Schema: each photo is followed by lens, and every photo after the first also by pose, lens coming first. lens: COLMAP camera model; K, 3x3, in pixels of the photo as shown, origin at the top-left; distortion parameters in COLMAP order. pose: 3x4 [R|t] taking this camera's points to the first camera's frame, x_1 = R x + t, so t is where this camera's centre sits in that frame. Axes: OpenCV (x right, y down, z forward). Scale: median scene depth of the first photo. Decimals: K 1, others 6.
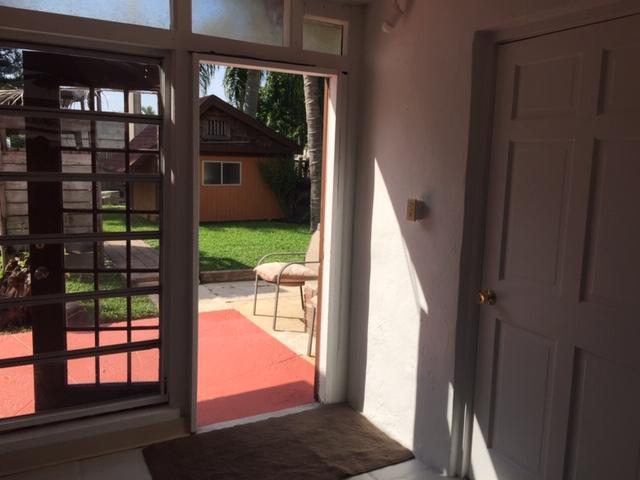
lens RADIAL K [[545.1, 0, 318.5], [0, 545.1, 239.9], [0, 0, 1]] dist [0.038898, -0.039047]
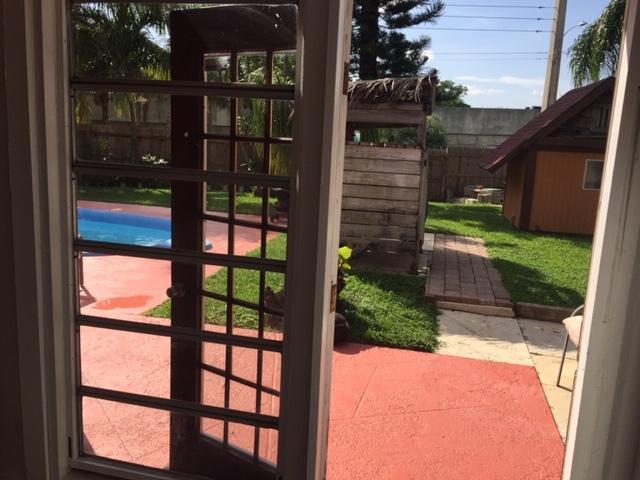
lens RADIAL K [[545.1, 0, 321.6], [0, 545.1, 236.3], [0, 0, 1]] dist [0.038898, -0.039047]
pose [[0.748705, 0.118211, -0.652278, 0.070612], [-0.118186, 0.992011, 0.044122, -0.035187], [0.652282, 0.044056, 0.756695, 0.228142]]
